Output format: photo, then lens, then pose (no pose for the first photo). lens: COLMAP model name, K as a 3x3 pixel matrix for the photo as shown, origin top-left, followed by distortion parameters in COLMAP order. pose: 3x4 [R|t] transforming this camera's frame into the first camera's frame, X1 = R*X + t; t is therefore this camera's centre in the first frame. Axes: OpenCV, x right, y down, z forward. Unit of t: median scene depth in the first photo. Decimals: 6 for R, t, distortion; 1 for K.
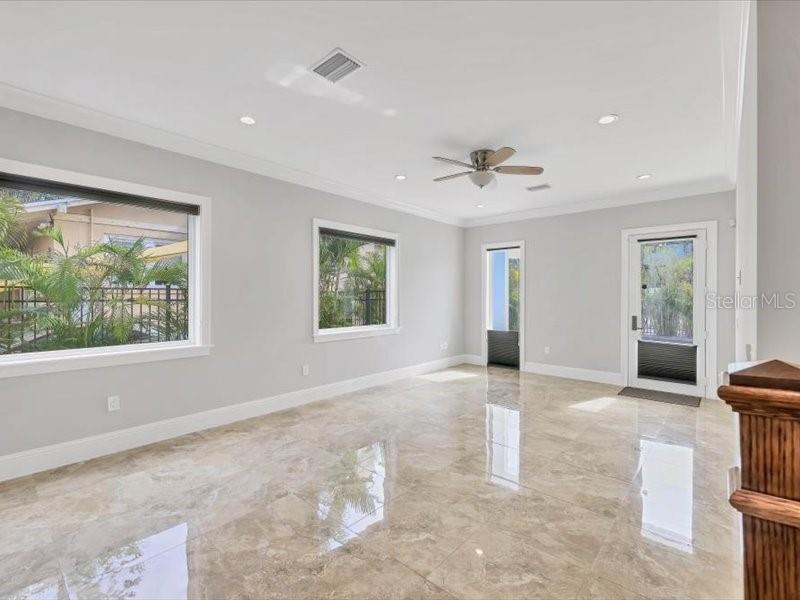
lens RADIAL K [[367.4, 0, 400.2], [0, 367.4, 299.3], [0, 0, 1]] dist [0.000861, 0.000693]
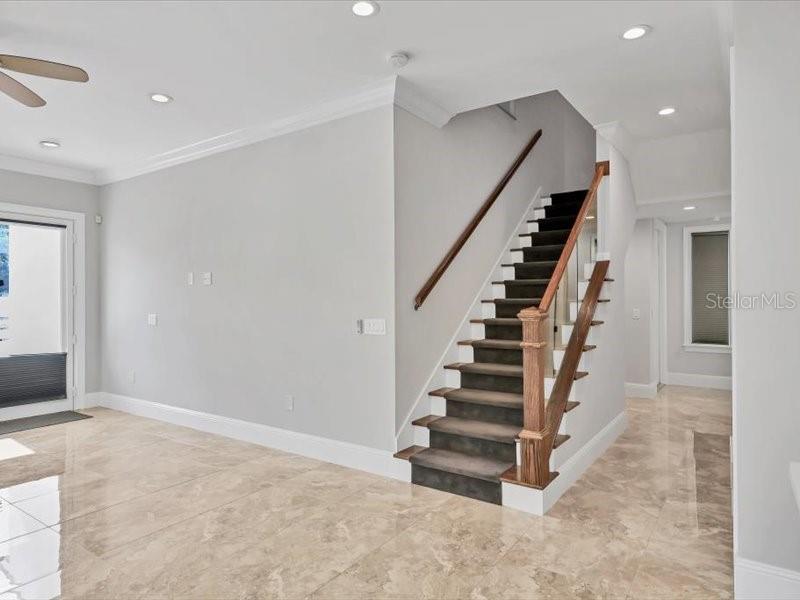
lens RADIAL K [[493.1, 0, 401.4], [0, 493.1, 300.7], [0, 0, 1]] dist [0.008427, 0.001886]
pose [[-0.121812, -0.002547, 0.992550, -0.474983], [0.011456, 0.999926, 0.003972, 0.008055], [-0.992487, 0.011854, -0.121774, 0.370666]]
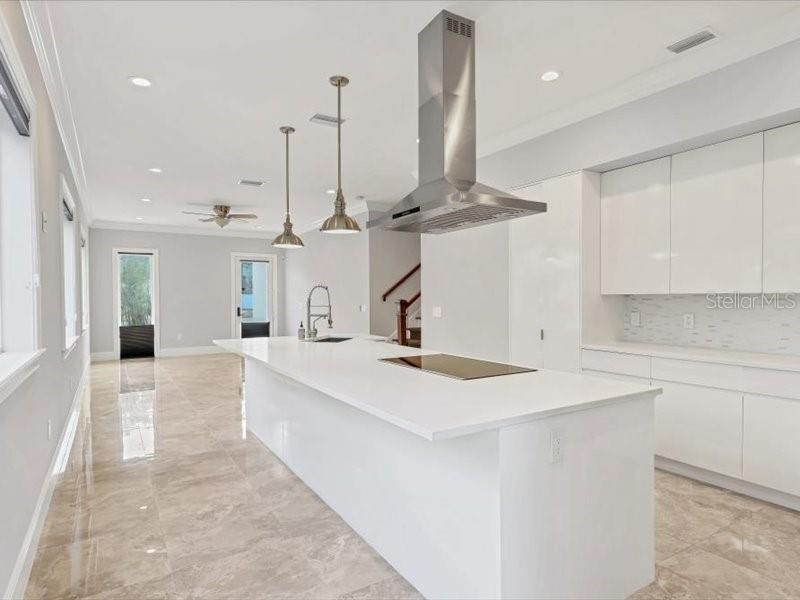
lens RADIAL K [[493.1, 0, 400.4], [0, 493.1, 299.3], [0, 0, 1]] dist [0.008427, 0.001886]
pose [[0.301140, -0.008320, 0.953543, -1.365356], [0.013962, 0.999893, 0.004315, 0.012861], [-0.953478, 0.012014, 0.301224, -0.354073]]
